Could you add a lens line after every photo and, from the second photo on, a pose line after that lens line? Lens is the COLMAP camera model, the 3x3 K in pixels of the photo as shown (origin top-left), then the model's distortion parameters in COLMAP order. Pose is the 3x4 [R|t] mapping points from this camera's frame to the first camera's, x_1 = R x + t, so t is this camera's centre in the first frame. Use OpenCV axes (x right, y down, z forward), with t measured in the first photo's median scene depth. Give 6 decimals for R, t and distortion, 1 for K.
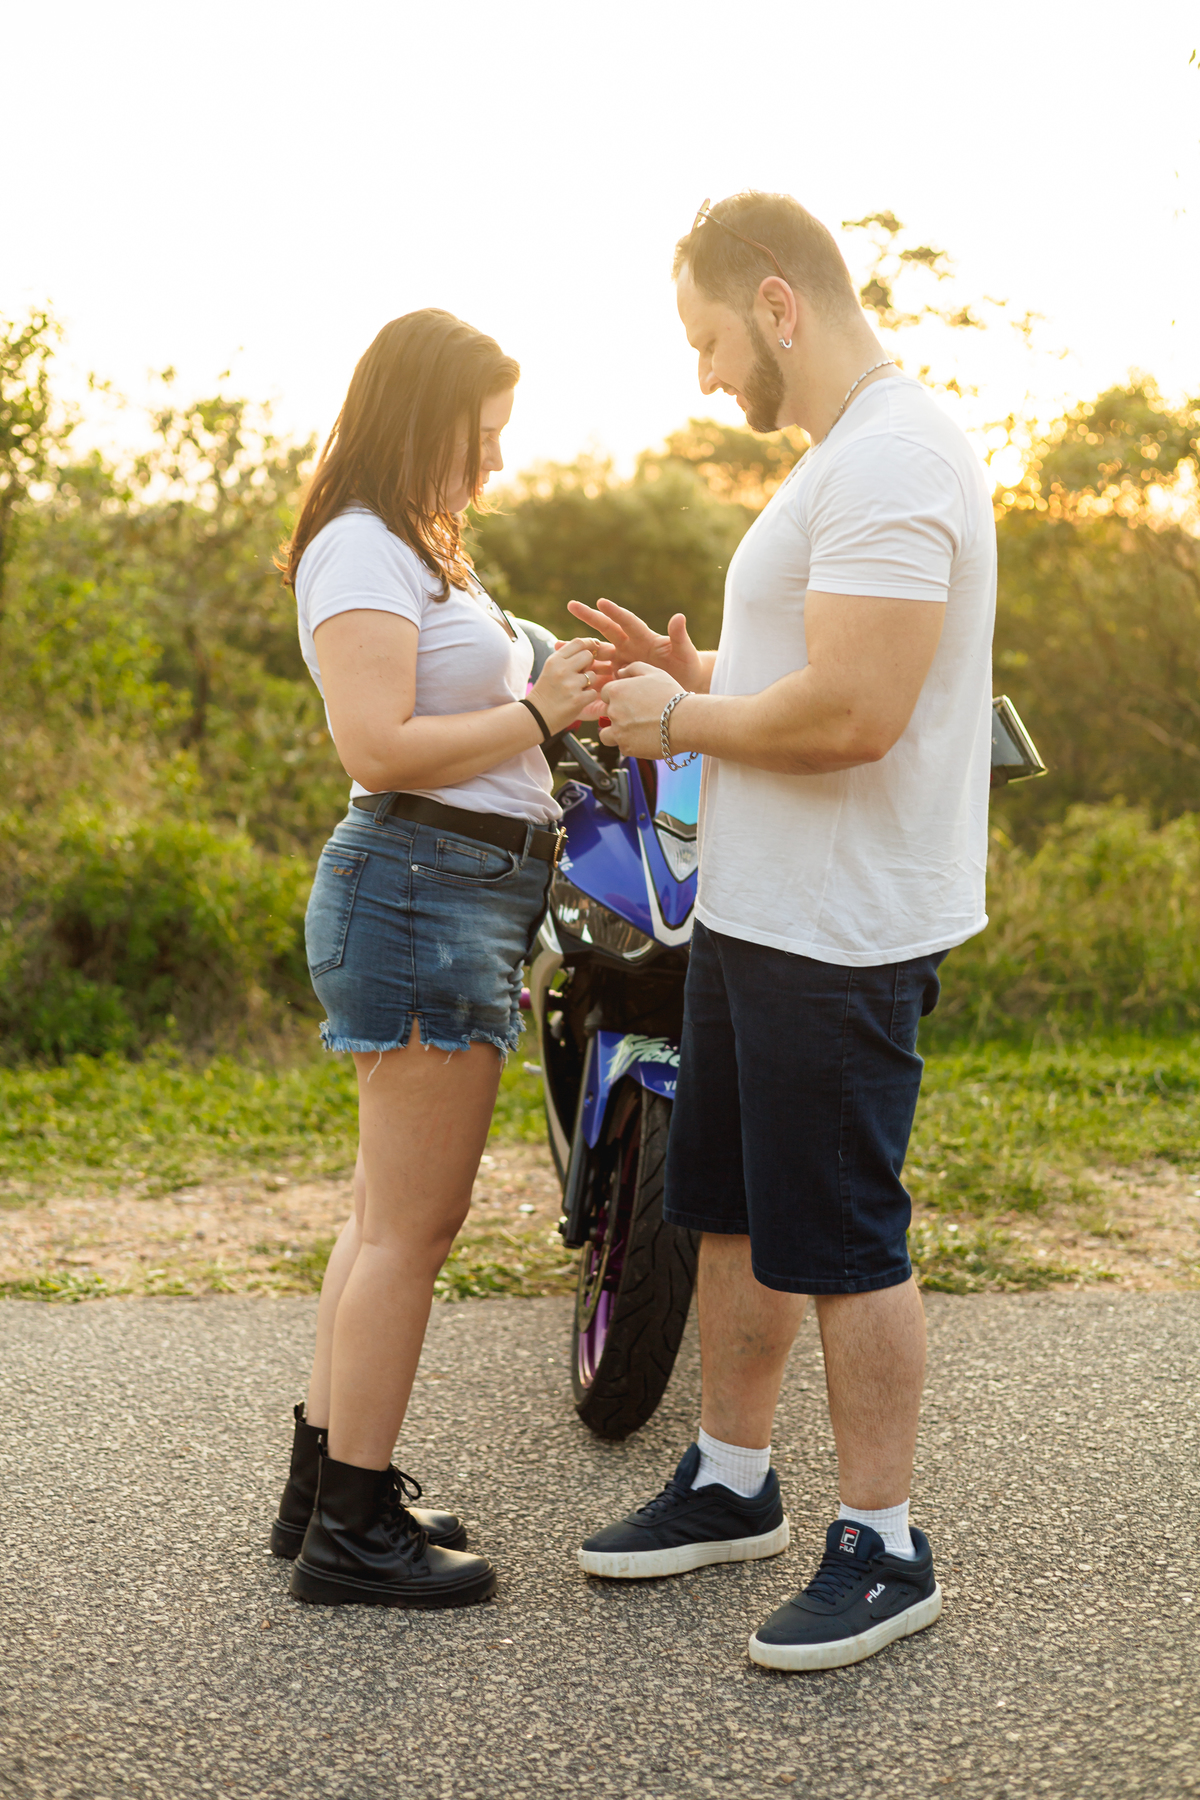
lens RADIAL K [[2519.8, 0, 597.1], [0, 2519.8, 898.6], [0, 0, 1]] dist [0.014708, 0.059886]
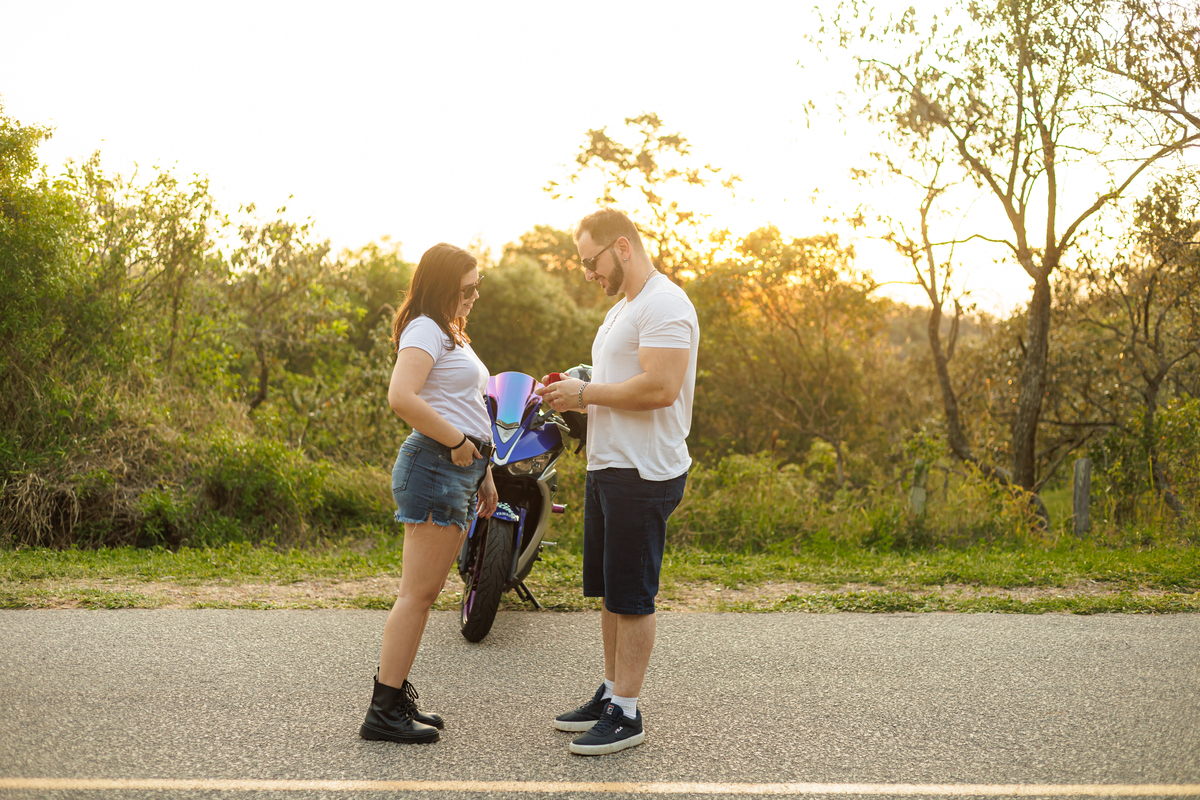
lens RADIAL K [[1752.1, 0, 599.7], [0, 1752.1, 399.5], [0, 0, 1]] dist [0.015037, 0.011574]
pose [[0.997139, 0.027795, 0.070294, 0.000047], [-0.022243, 0.996661, -0.078563, 0.069137], [-0.072243, 0.076775, 0.994428, -0.703563]]
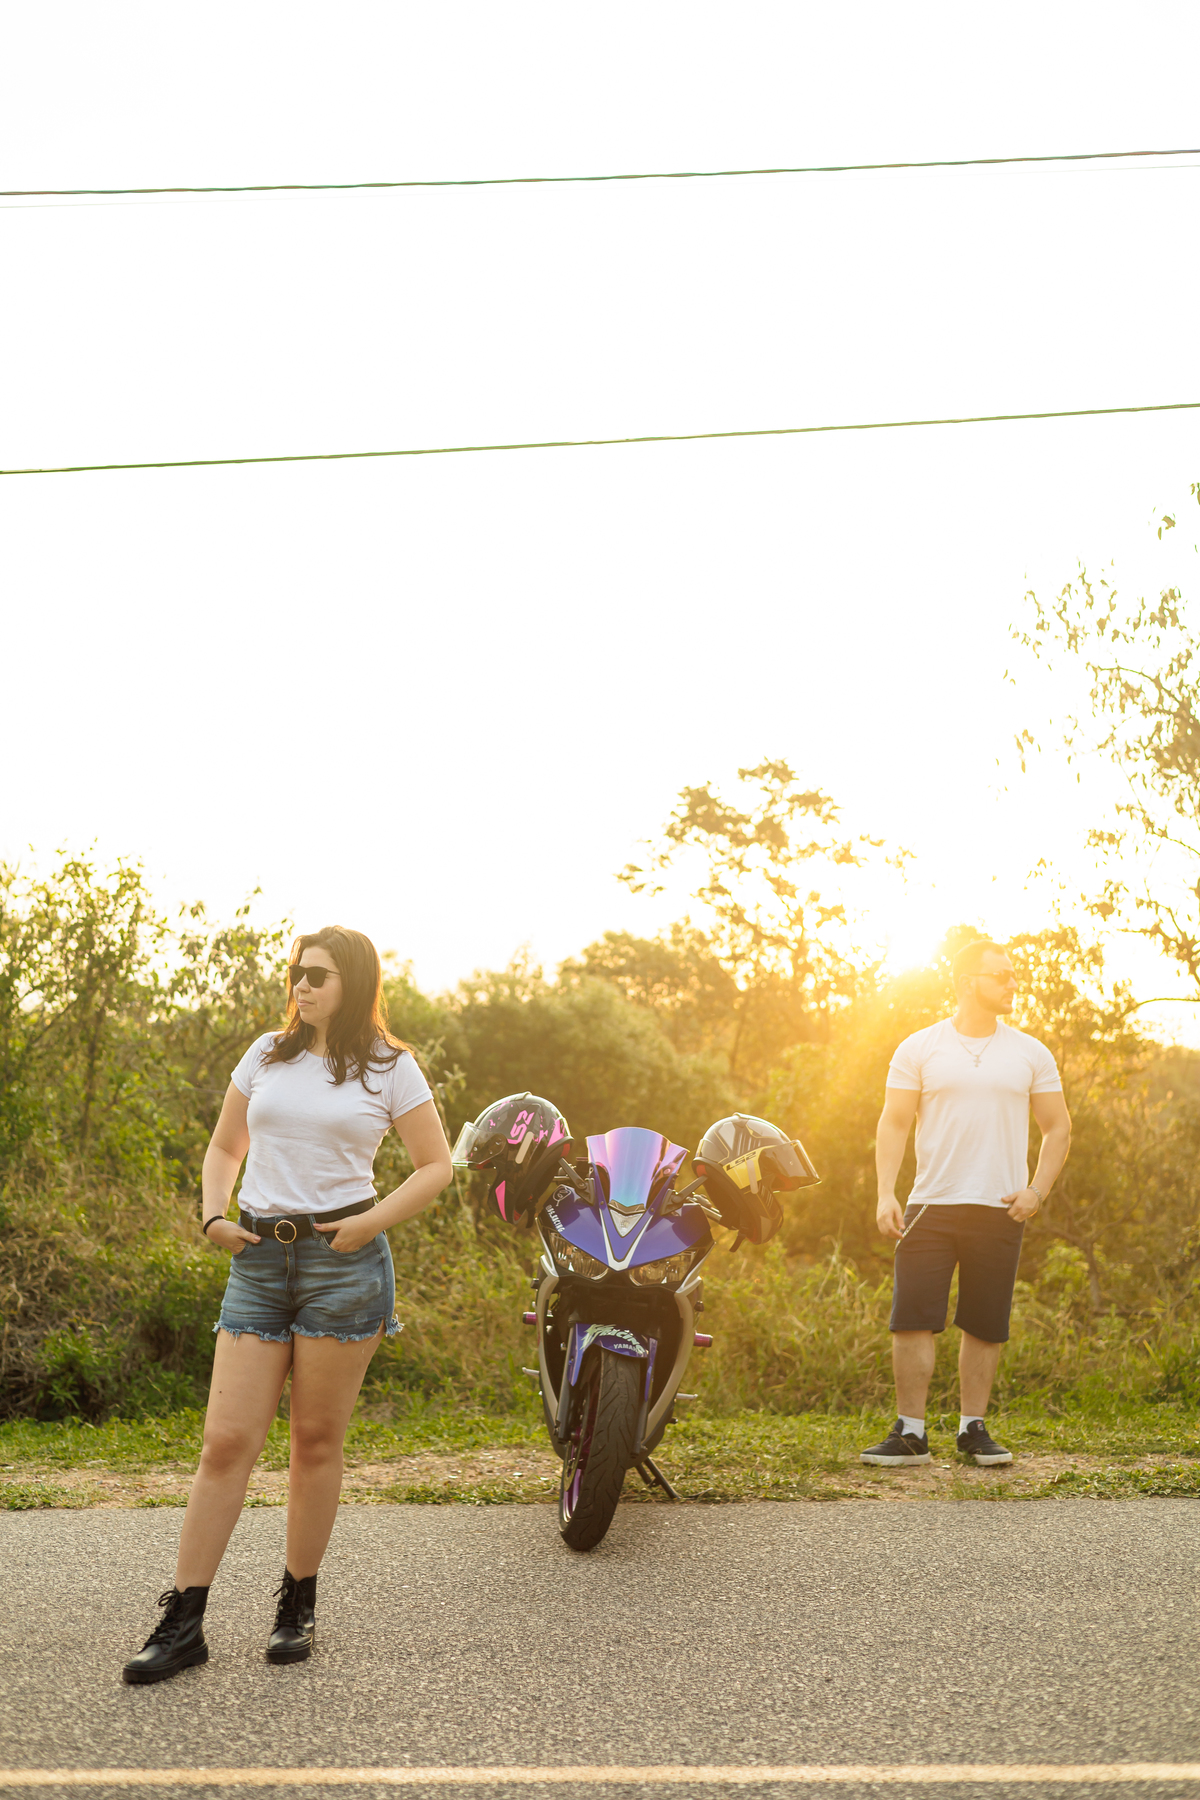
lens RADIAL K [[2619.1, 0, 582.7], [0, 2619.1, 891.4], [0, 0, 1]] dist [0.016541, 0.010525]
pose [[0.999508, 0.011362, 0.029246, -0.039509], [-0.005436, 0.980743, -0.195228, 0.085471], [-0.030901, 0.194973, 0.980322, -0.670493]]
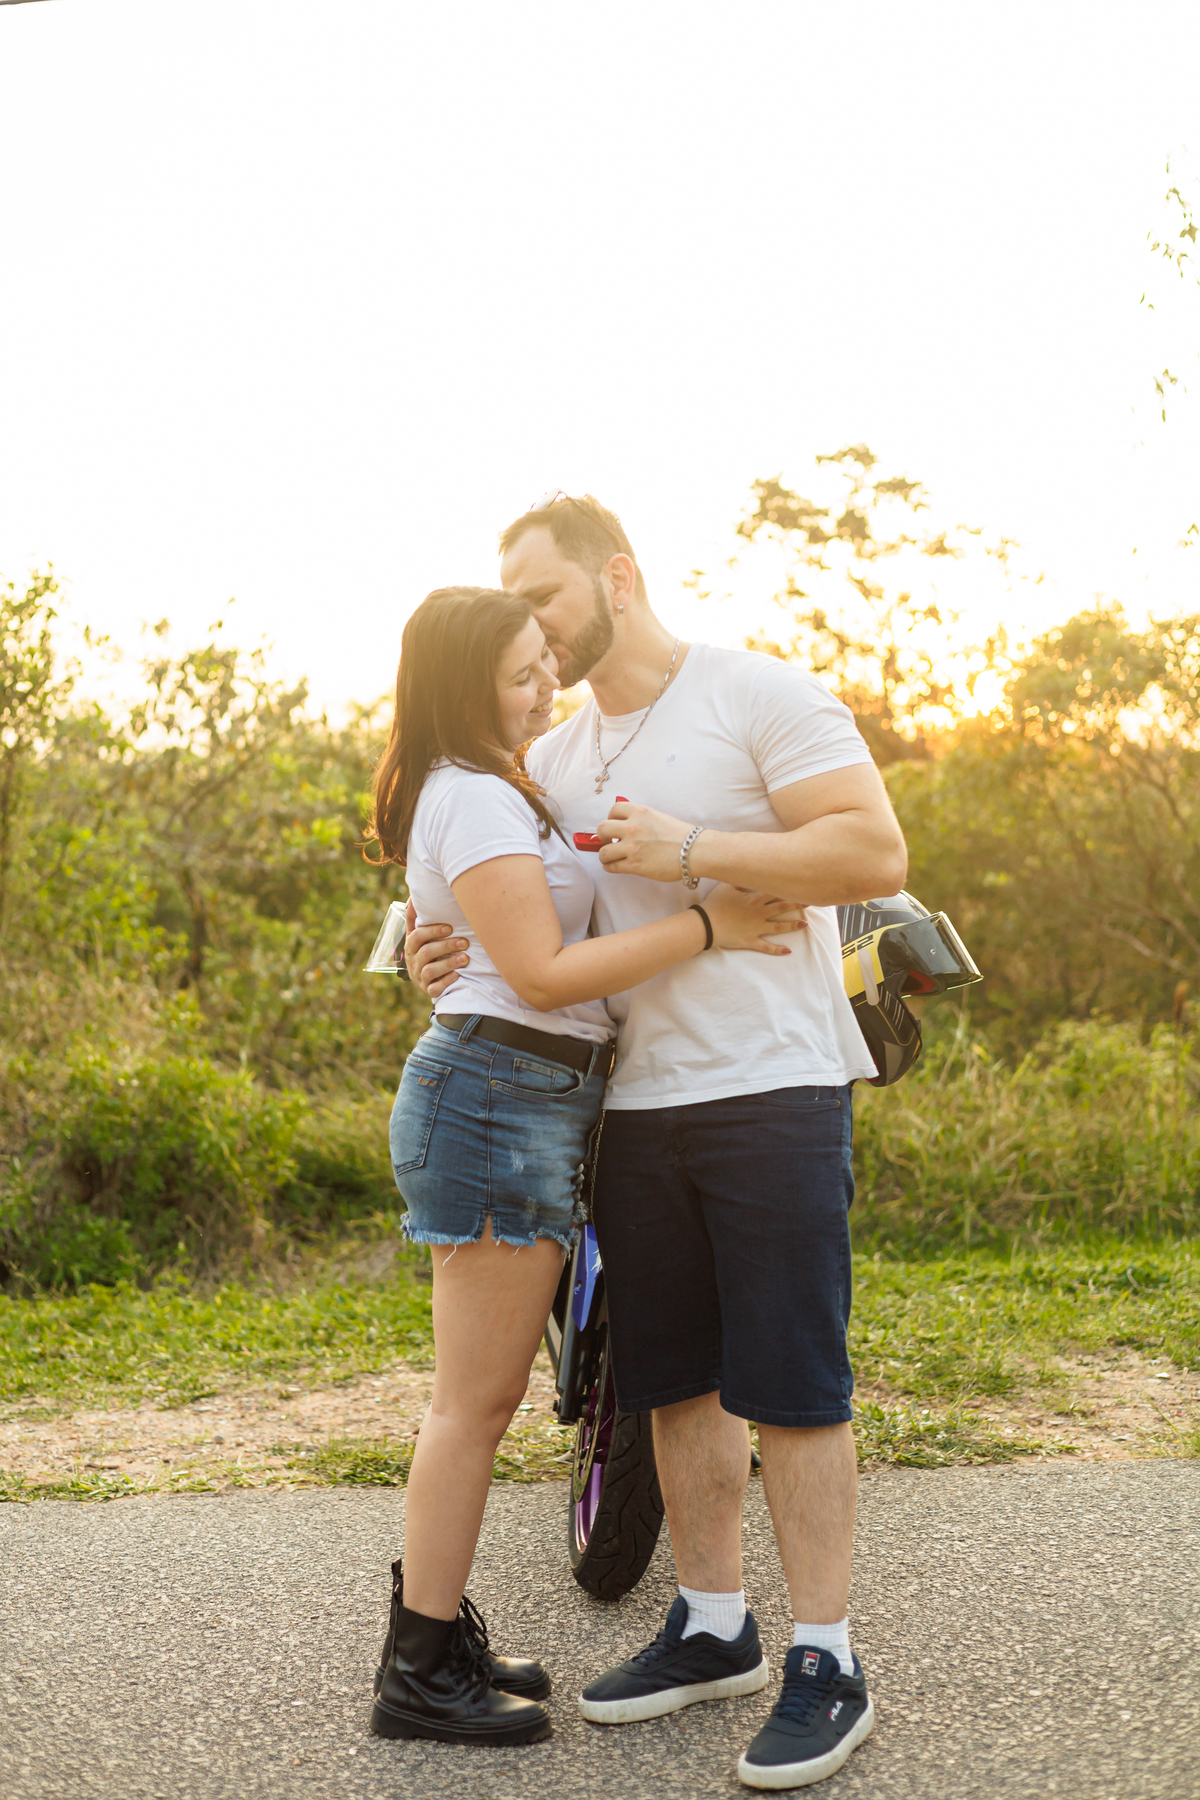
lens RADIAL K [[2594.6, 0, 594.5], [0, 2594.6, 897.4], [0, 0, 1]] dist [0.006781, 0.092957]
pose [[0.999610, -0.027910, 0.001202, 0.005461], [0.027902, 0.995350, -0.092196, 0.010973], [0.001377, 0.092193, 0.995740, -0.105953]]
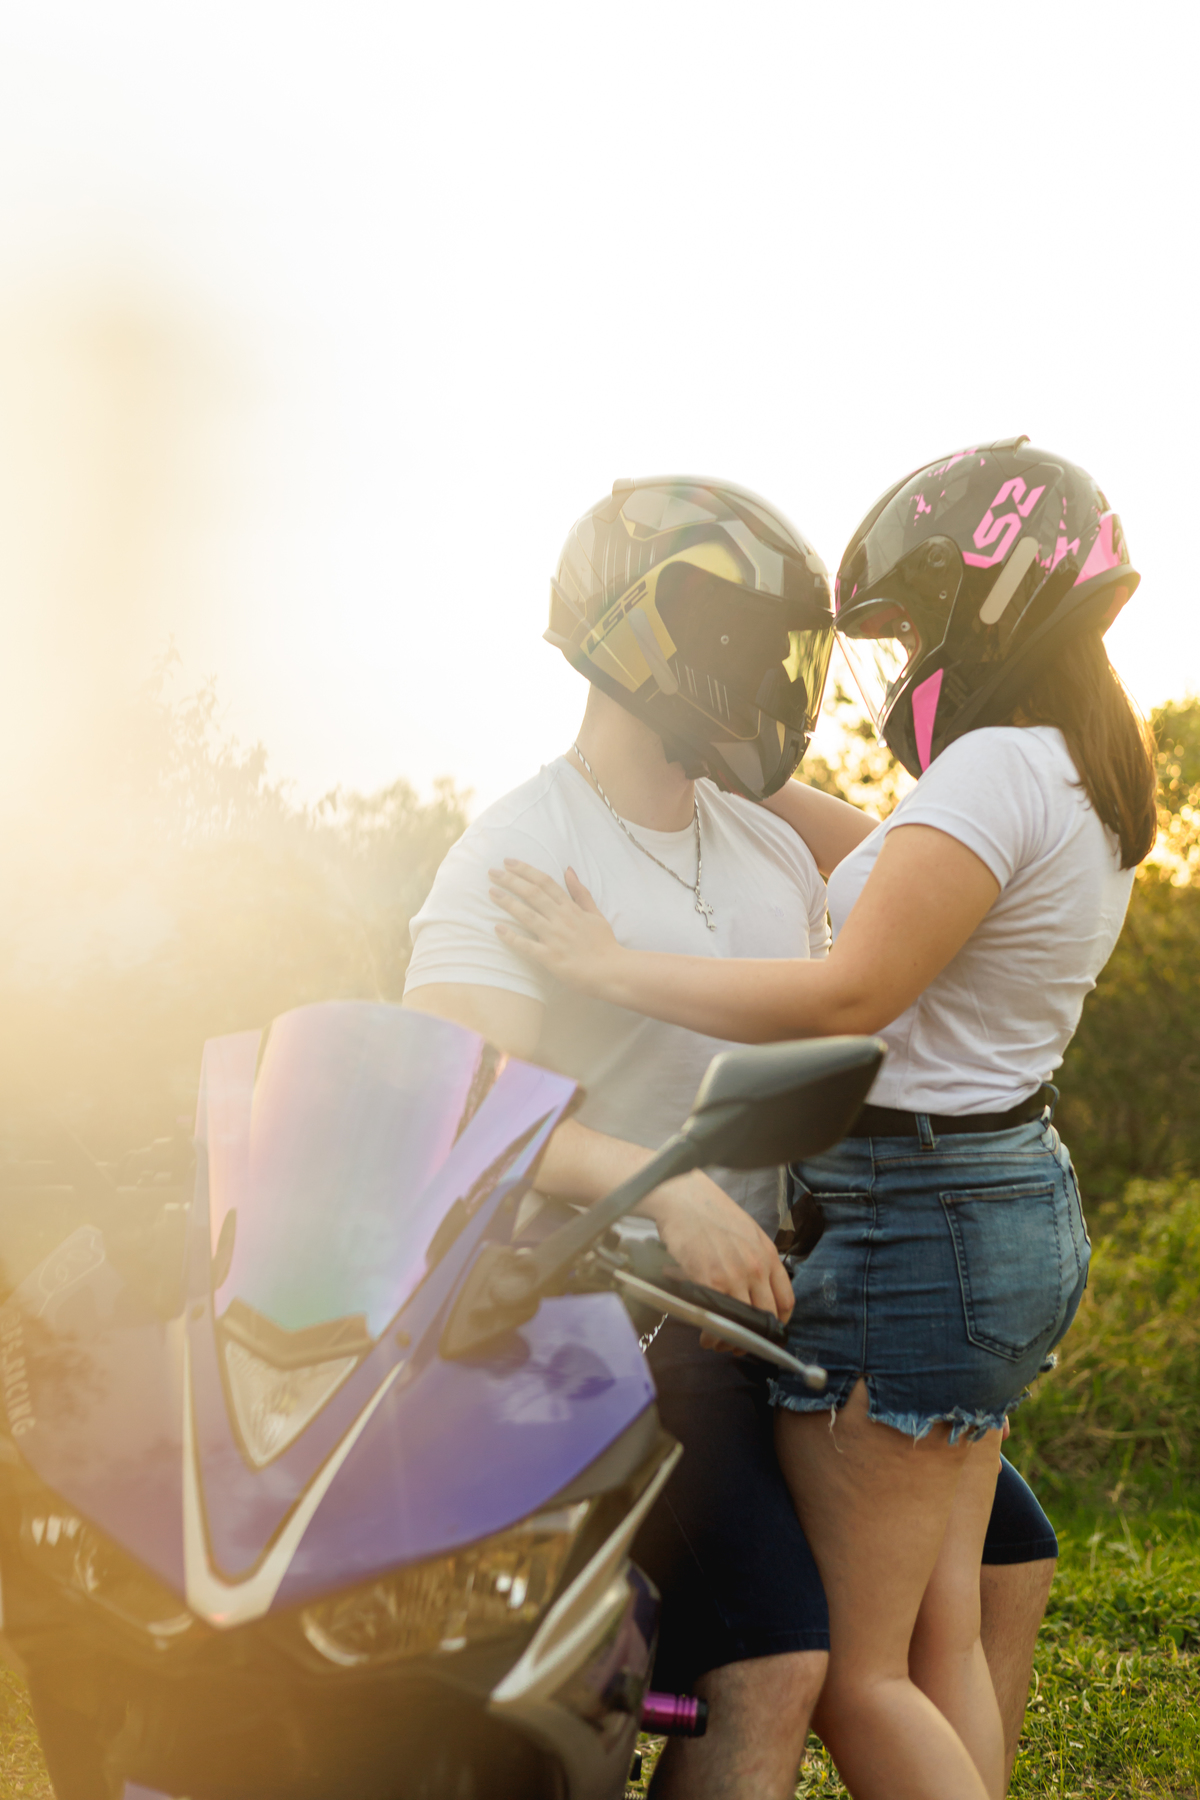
lens RADIAL K [[2438.4, 0, 596.6], [0, 2438.4, 894.0], [0, 0, 1]] dist [0.039429, 0.039980]
pose [[0.999671, 0.002329, -0.025558, 0.070681], [-0.005994, 0.989519, -0.144279, -0.031366], [0.024954, 0.144385, 0.989207, 0.401946]]
